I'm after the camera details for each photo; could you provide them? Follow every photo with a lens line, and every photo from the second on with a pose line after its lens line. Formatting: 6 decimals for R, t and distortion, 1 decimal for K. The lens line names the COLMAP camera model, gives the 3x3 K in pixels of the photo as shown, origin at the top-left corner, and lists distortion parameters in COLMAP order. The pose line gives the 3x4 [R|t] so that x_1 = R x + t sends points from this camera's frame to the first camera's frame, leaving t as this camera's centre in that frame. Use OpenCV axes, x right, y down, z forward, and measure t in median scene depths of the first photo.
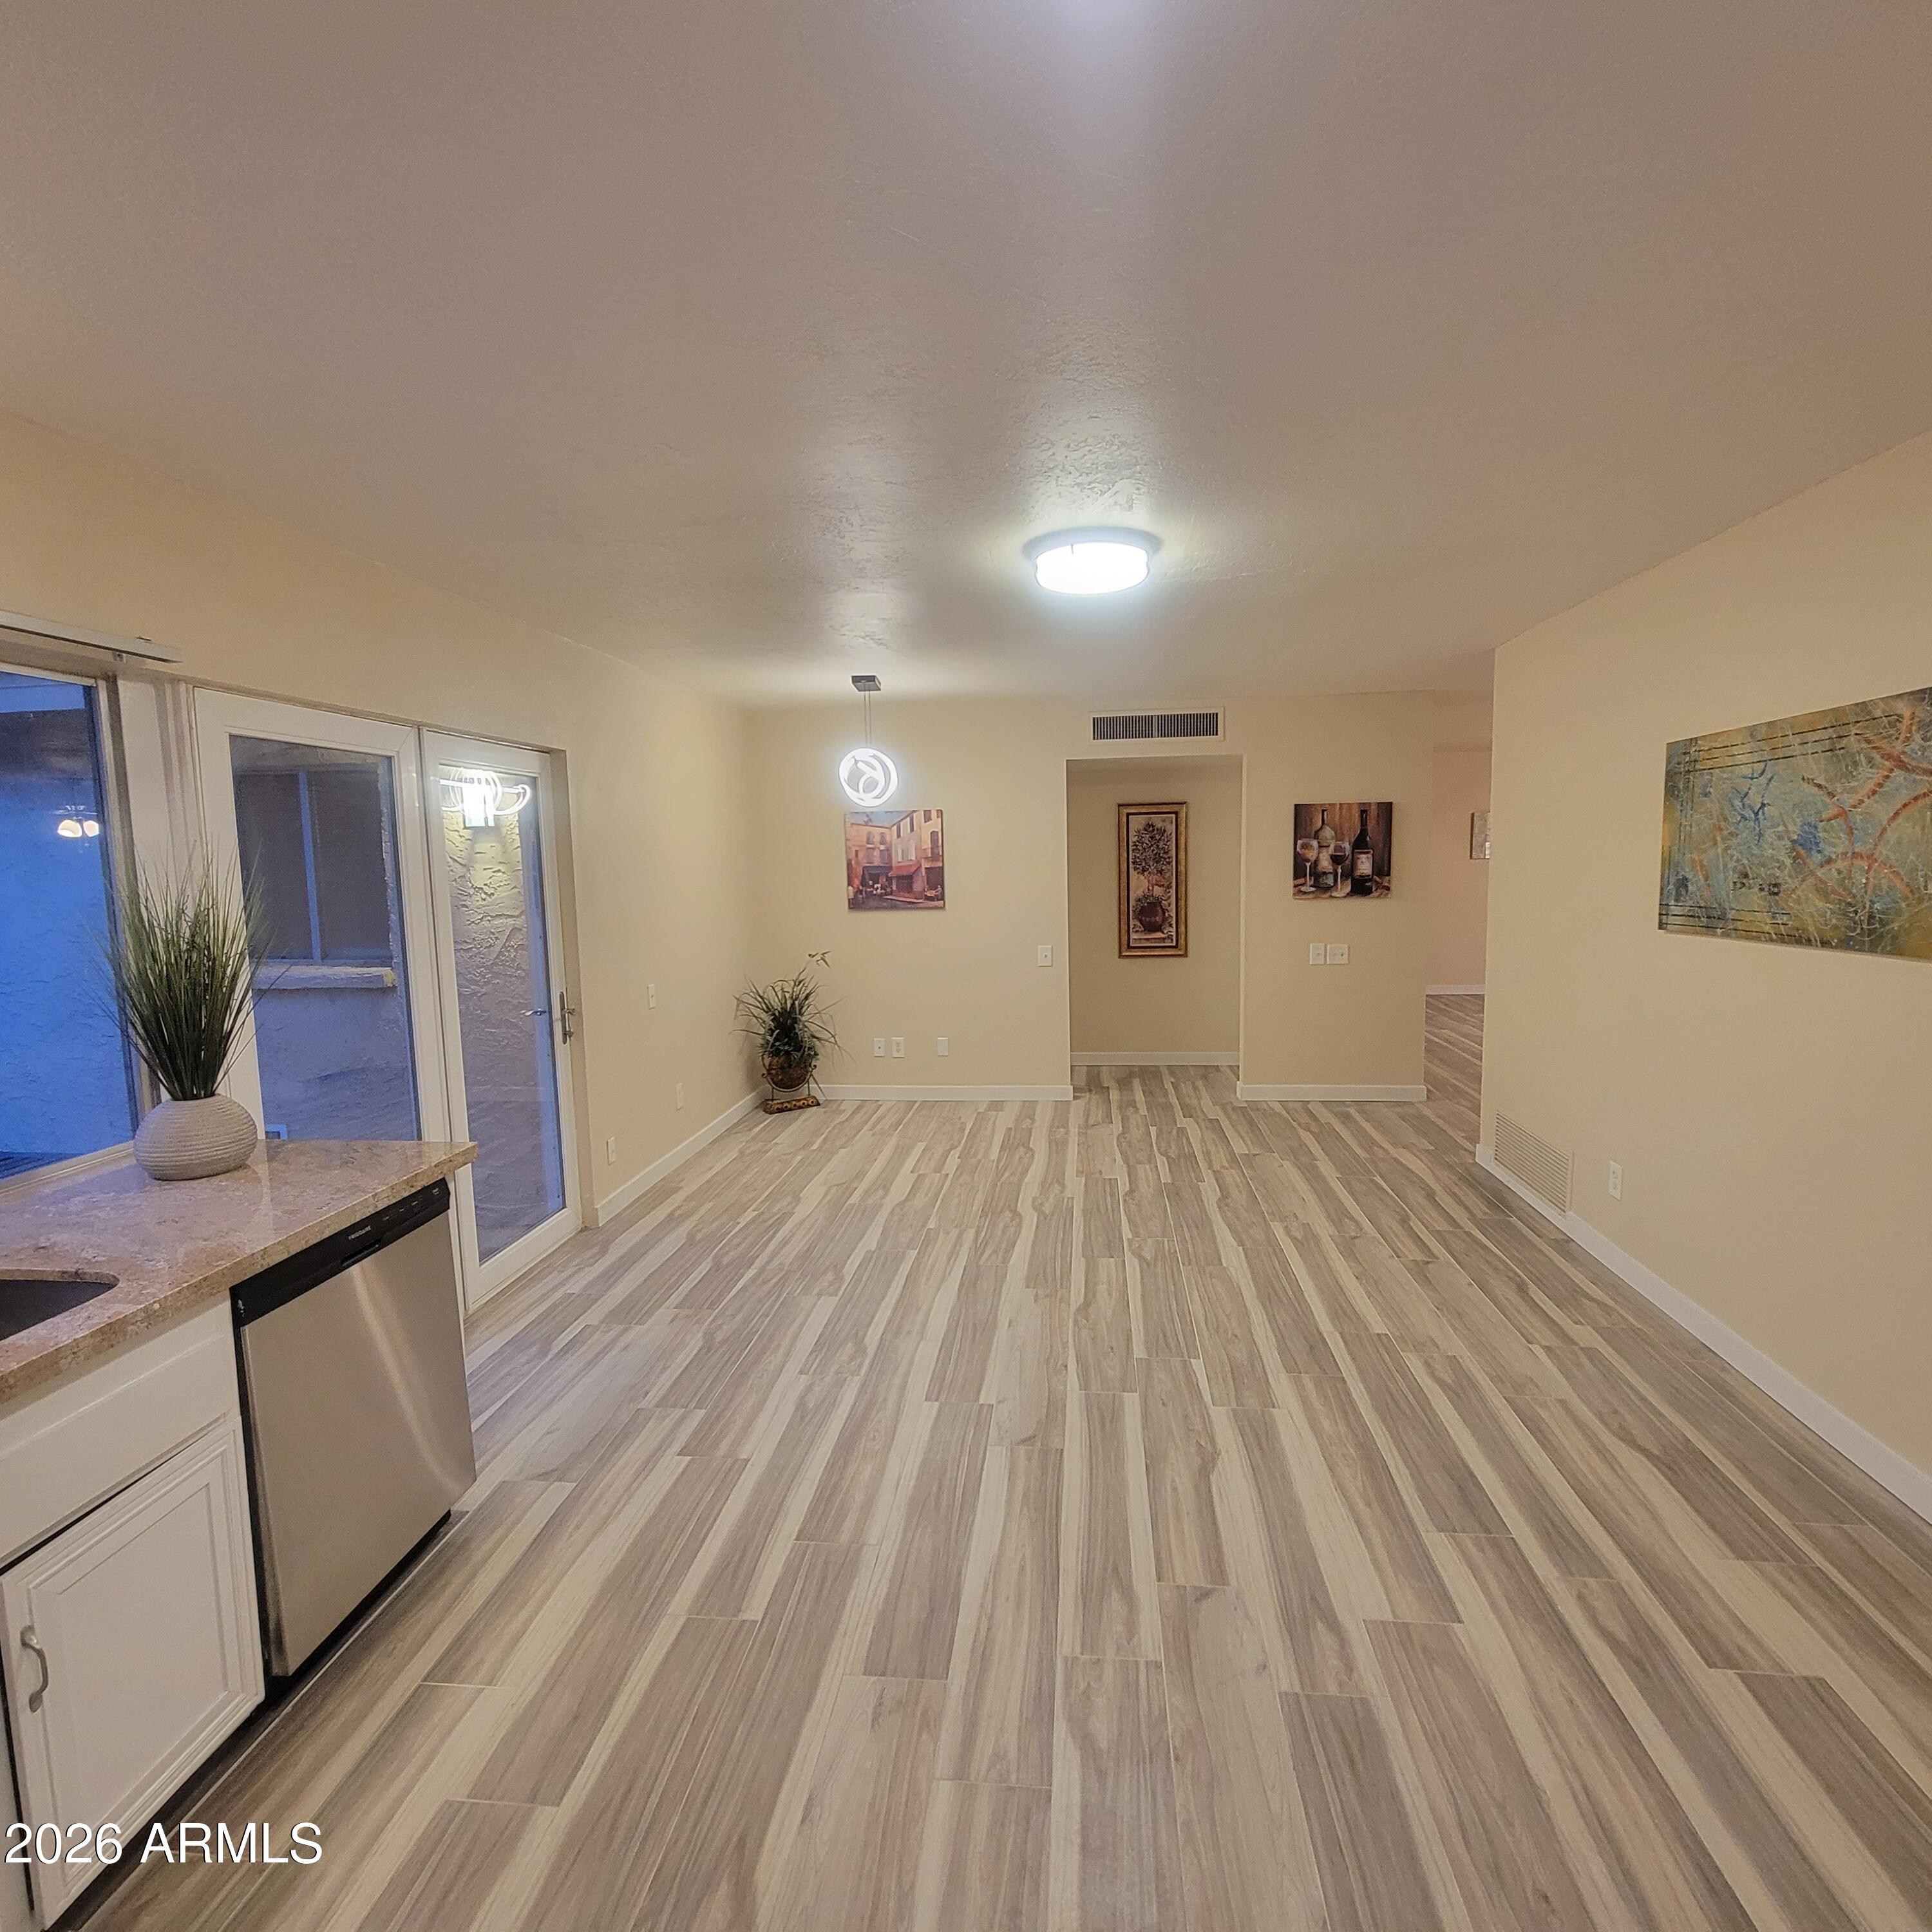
lens RADIAL K [[1059.2, 0, 980.3], [0, 1059.2, 967.5], [0, 0, 1]] dist [0.007332, -0.001276]
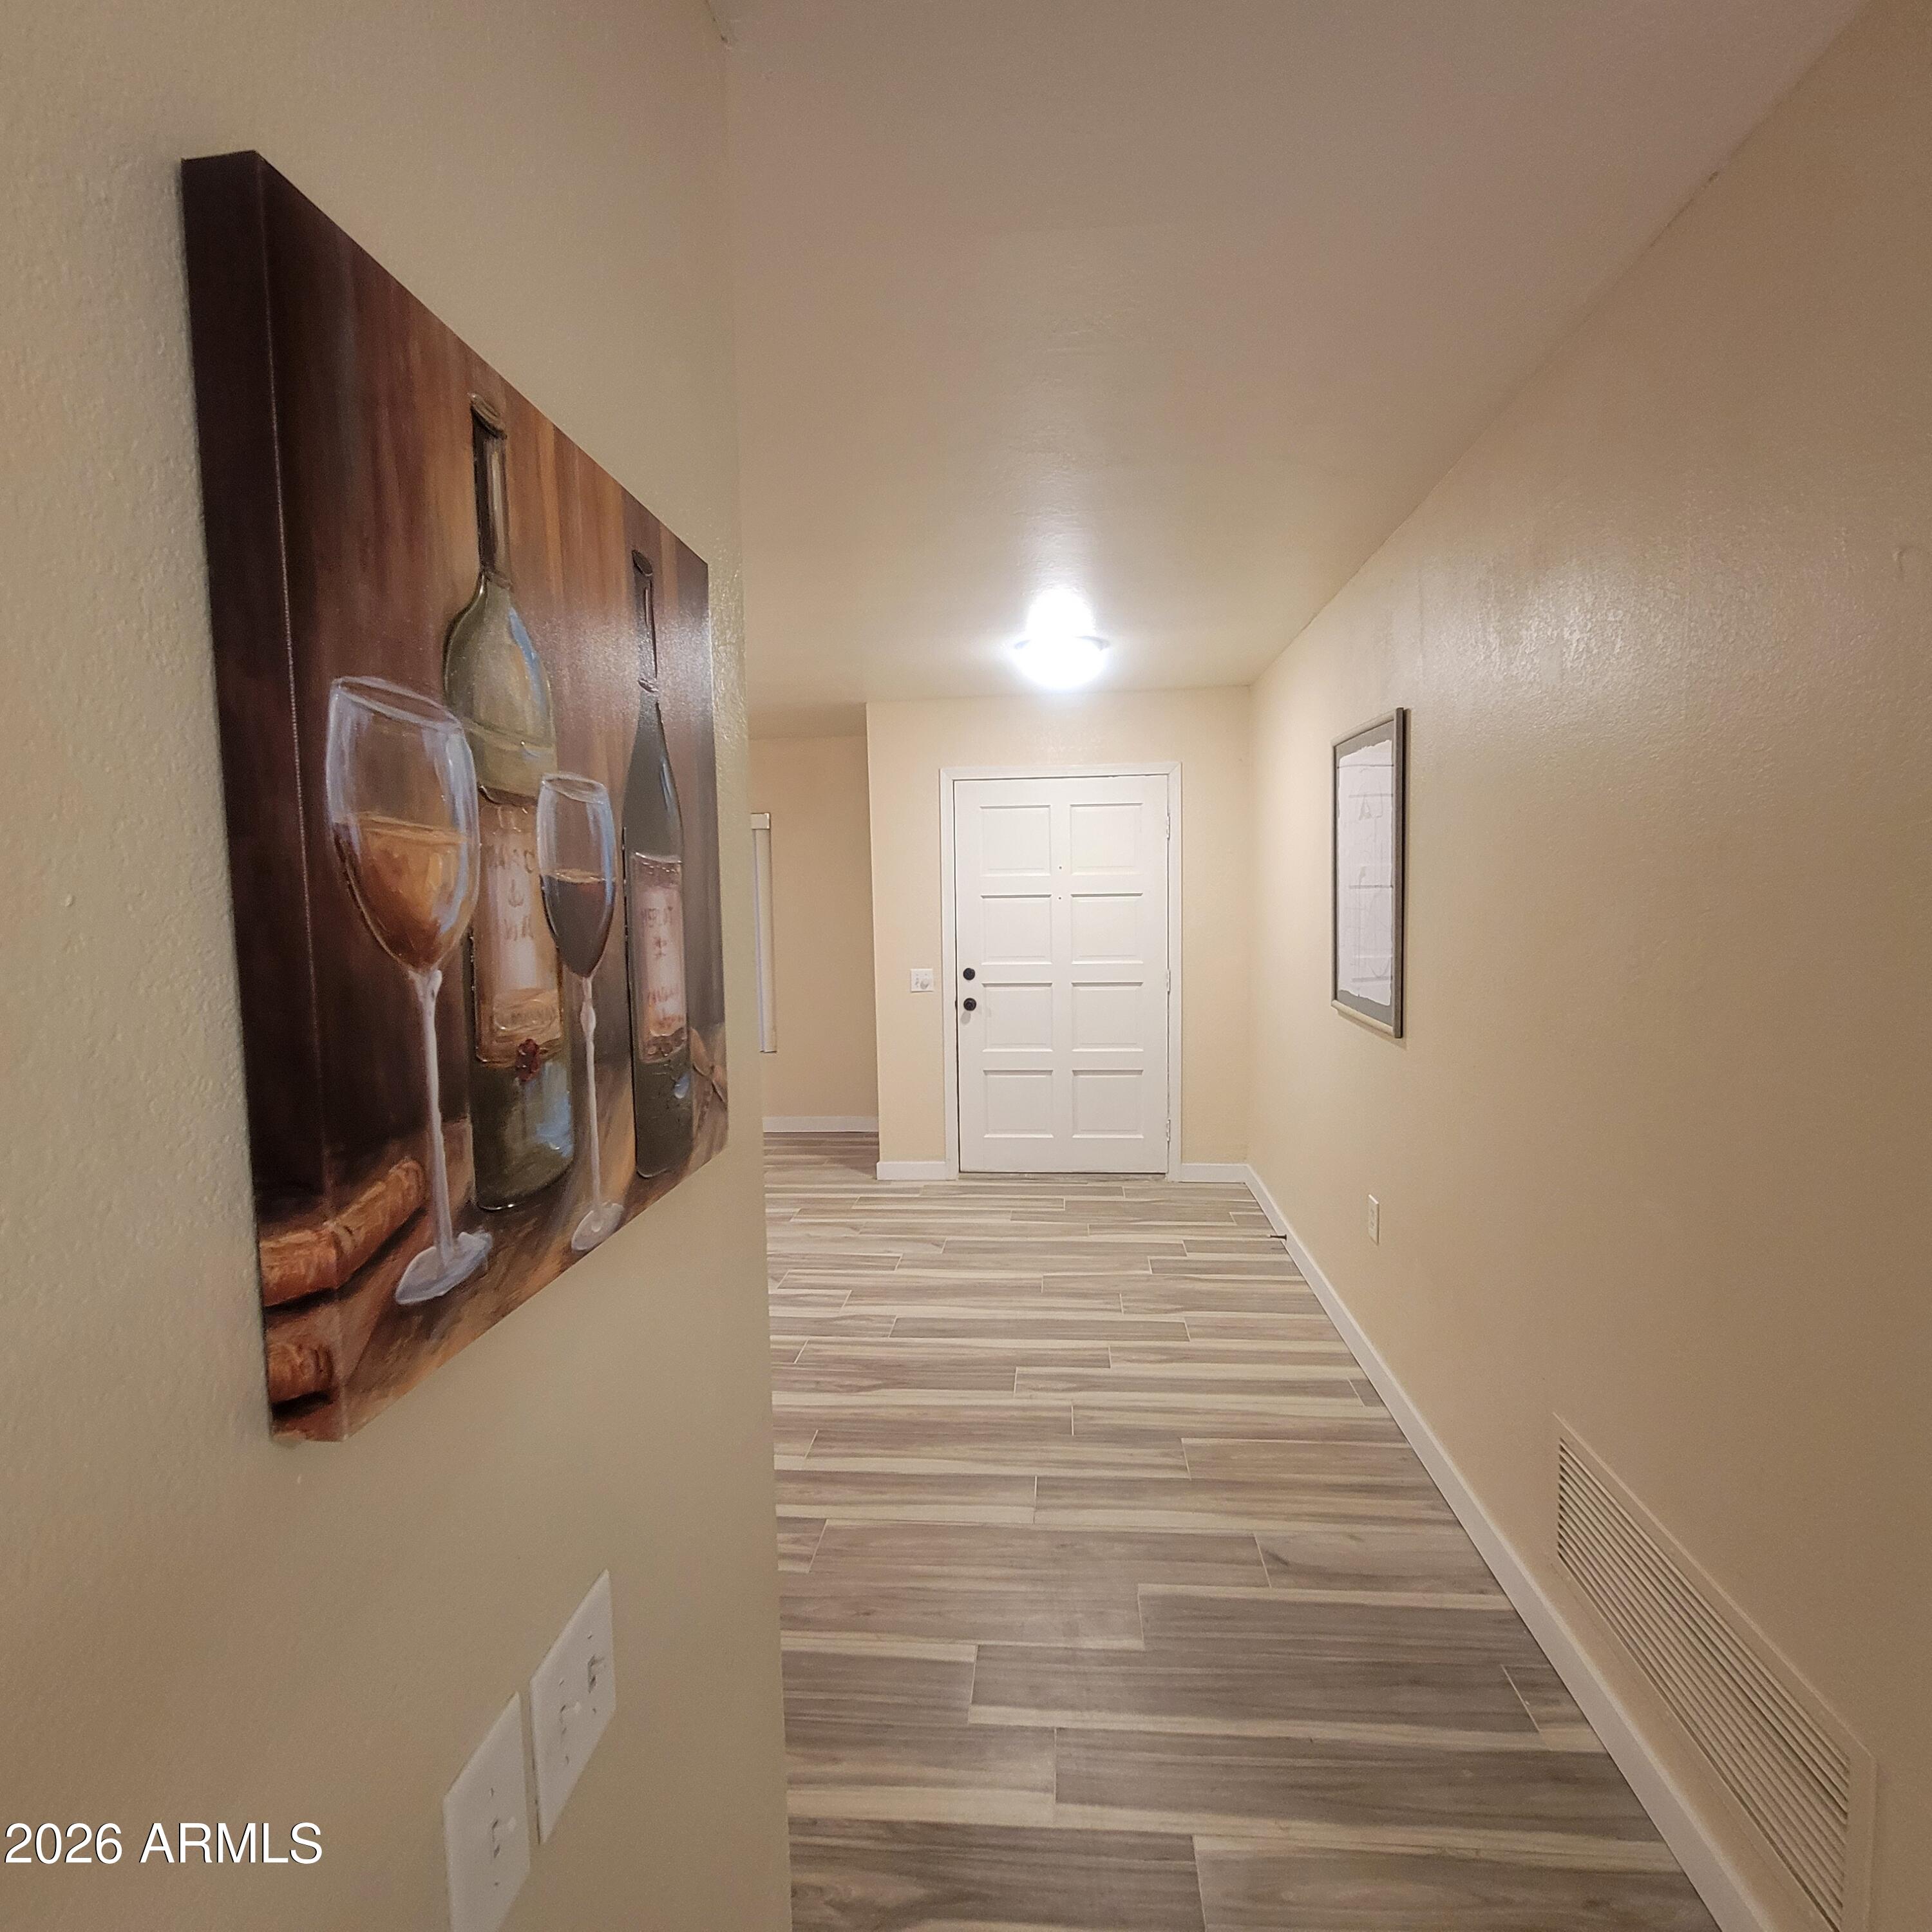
lens RADIAL K [[1059.2, 0, 954.8], [0, 1059.2, 964.2], [0, 0, 1]] dist [0.007332, -0.001276]
pose [[-0.007283, -0.068076, 0.997654, 0.400372], [0.130535, 0.989078, 0.068443, -0.179269], [-0.991417, 0.130727, 0.001683, 1.722324]]
